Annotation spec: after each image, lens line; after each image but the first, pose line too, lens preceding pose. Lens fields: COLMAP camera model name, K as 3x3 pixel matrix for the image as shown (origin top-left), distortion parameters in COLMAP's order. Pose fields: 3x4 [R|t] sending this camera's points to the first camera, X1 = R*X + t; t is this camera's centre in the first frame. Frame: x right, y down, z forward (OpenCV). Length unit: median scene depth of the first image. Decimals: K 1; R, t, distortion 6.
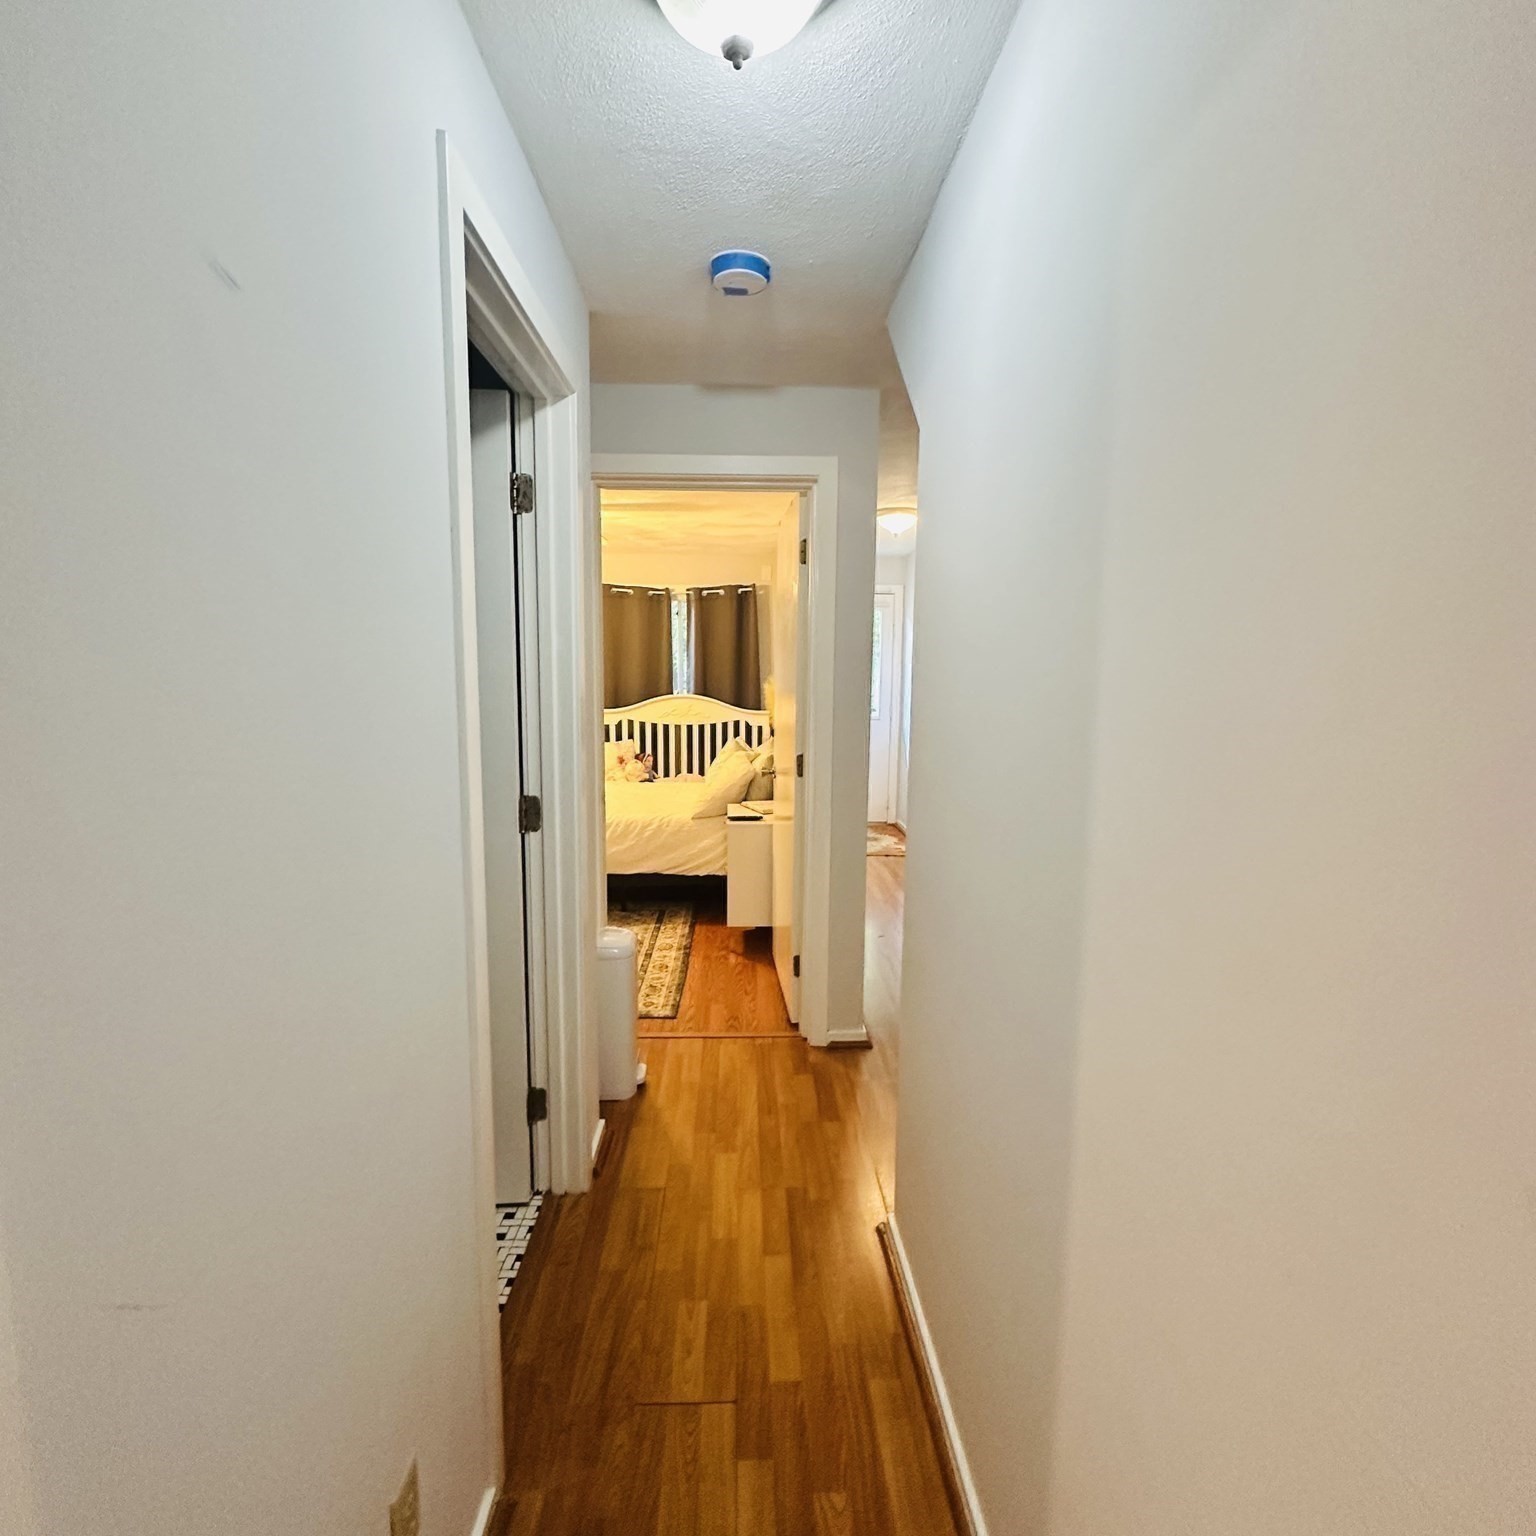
lens RADIAL K [[816.6, 0, 772.2], [0, 816.6, 762.8], [0, 0, 1]] dist [-0.005506, 0.001585]
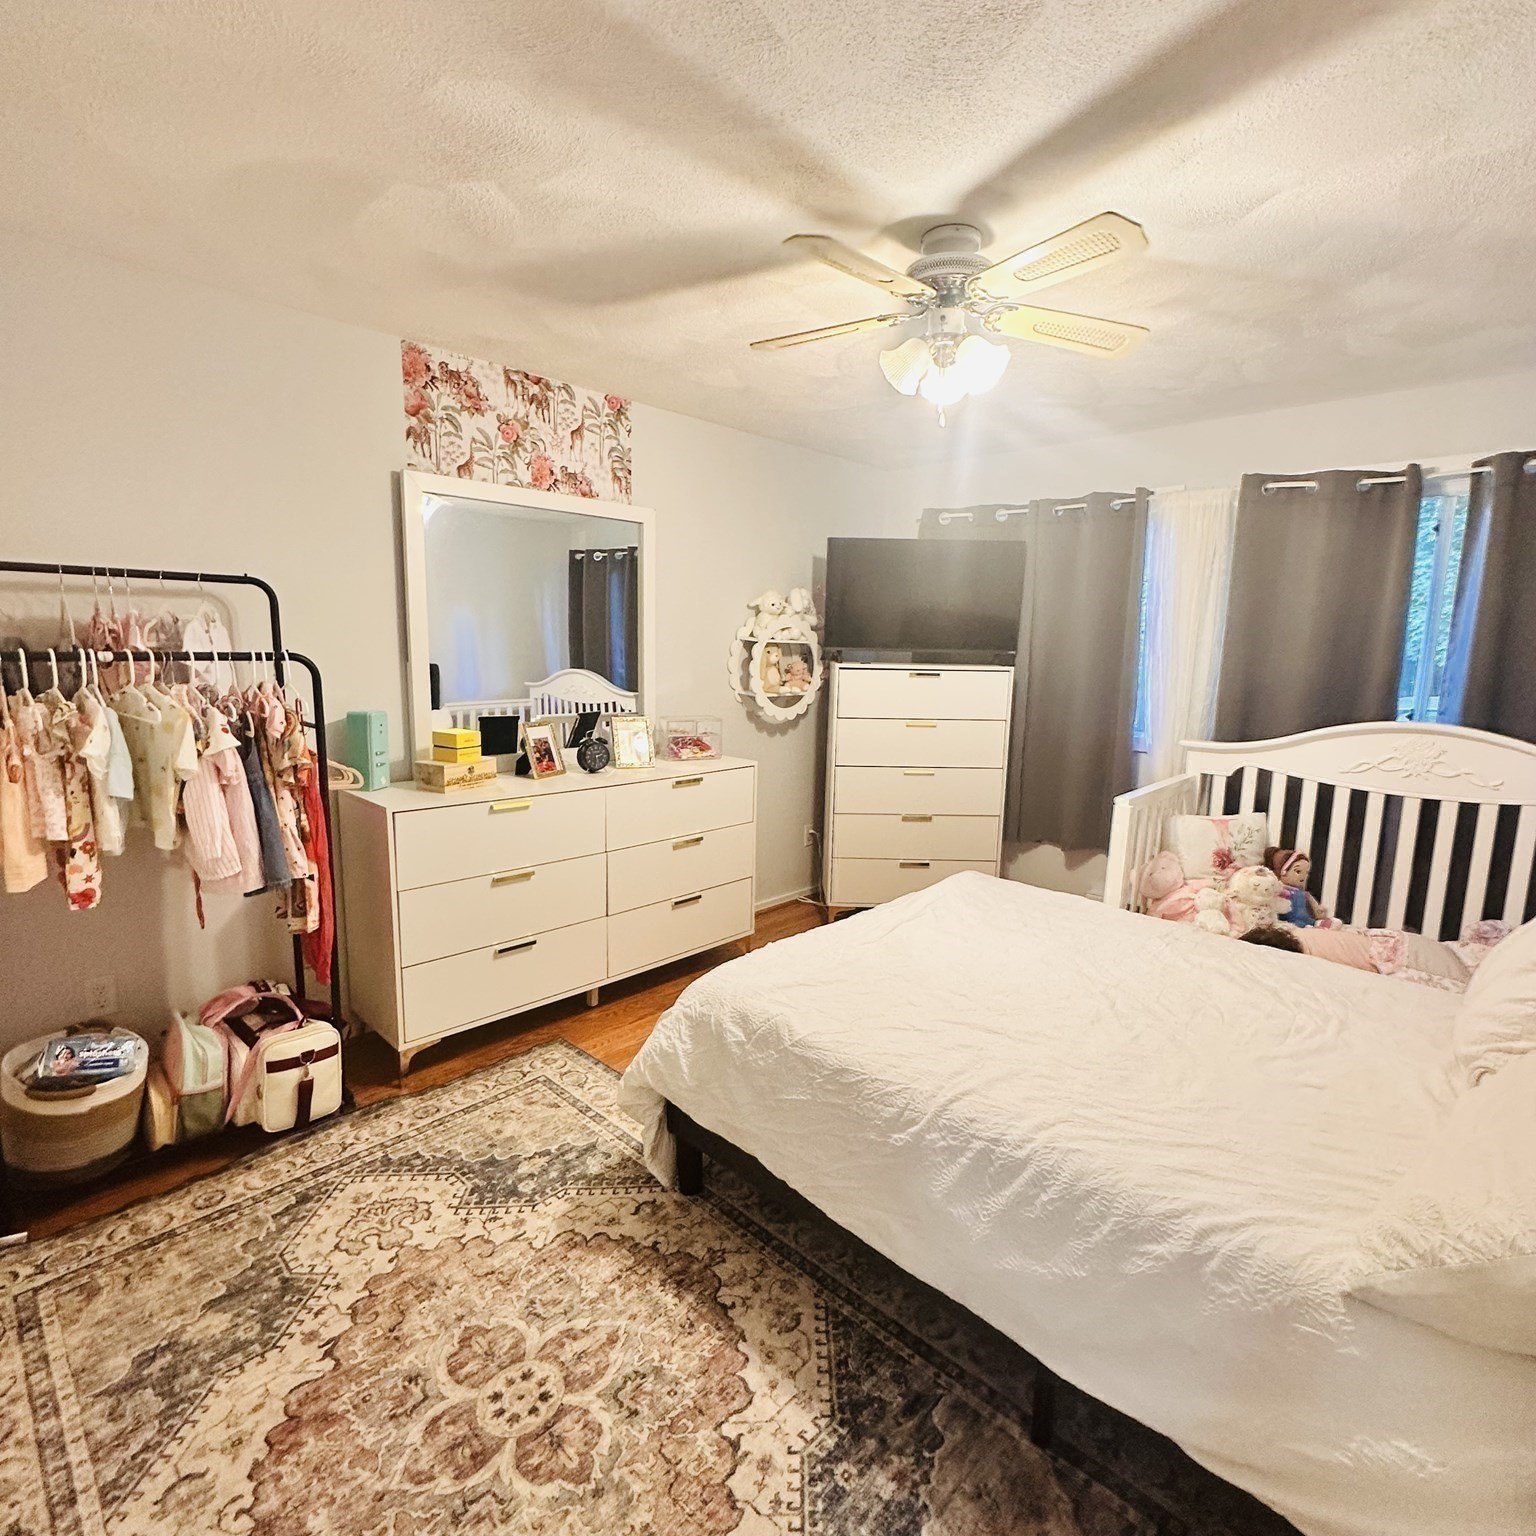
lens RADIAL K [[816.6, 0, 769.1], [0, 816.6, 769.4], [0, 0, 1]] dist [-0.005506, 0.001585]
pose [[0.694319, 0.117978, -0.709931, -0.044770], [-0.100859, 0.992687, 0.066326, -0.055049], [0.712565, 0.025552, 0.701141, 0.488811]]
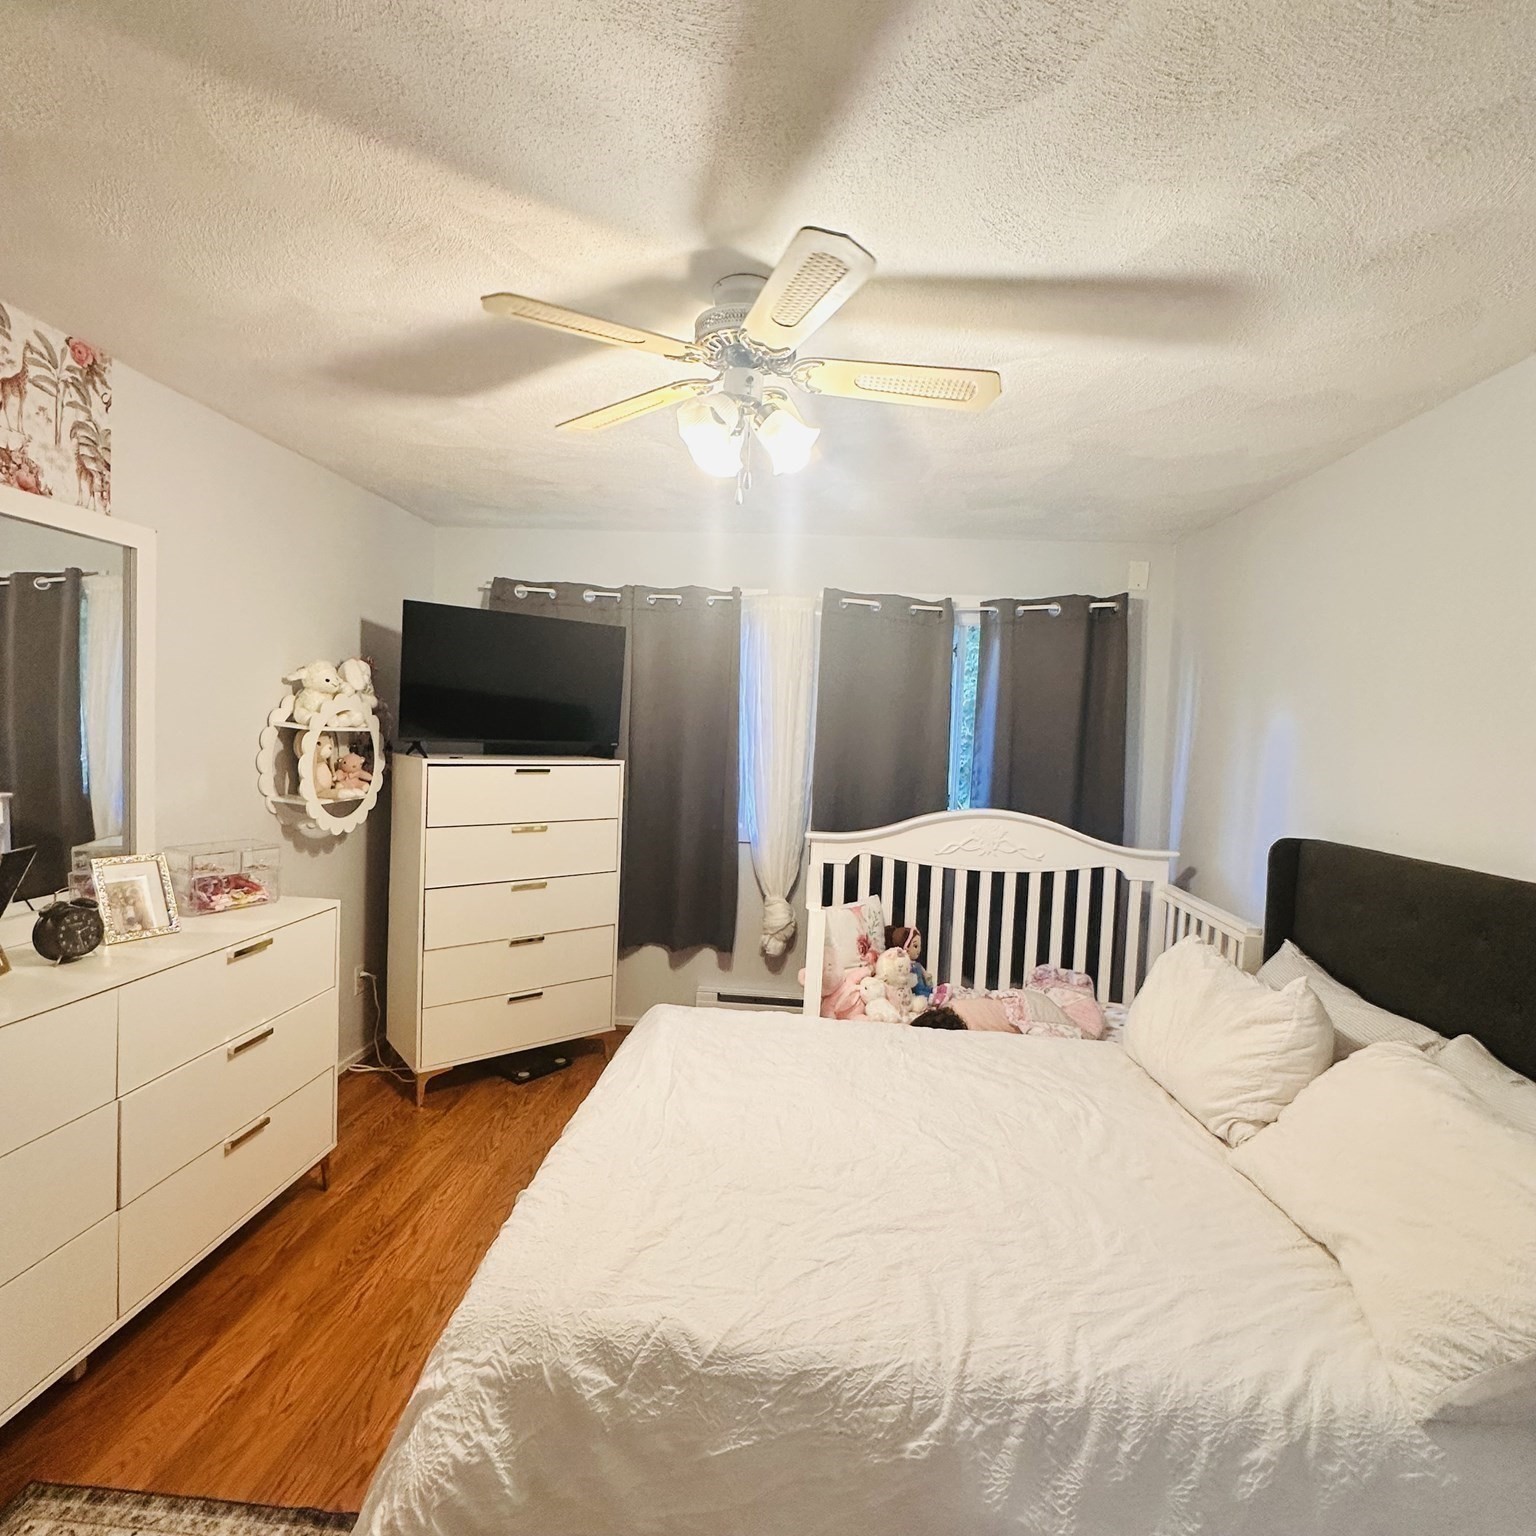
lens RADIAL K [[816.6, 0, 768.1], [0, 816.6, 769.1], [0, 0, 1]] dist [-0.005506, 0.001585]
pose [[0.993258, 0.038963, -0.109185, -0.186134], [-0.046833, 0.996415, -0.070460, -0.067016], [0.106048, 0.075098, 0.991521, 0.497186]]
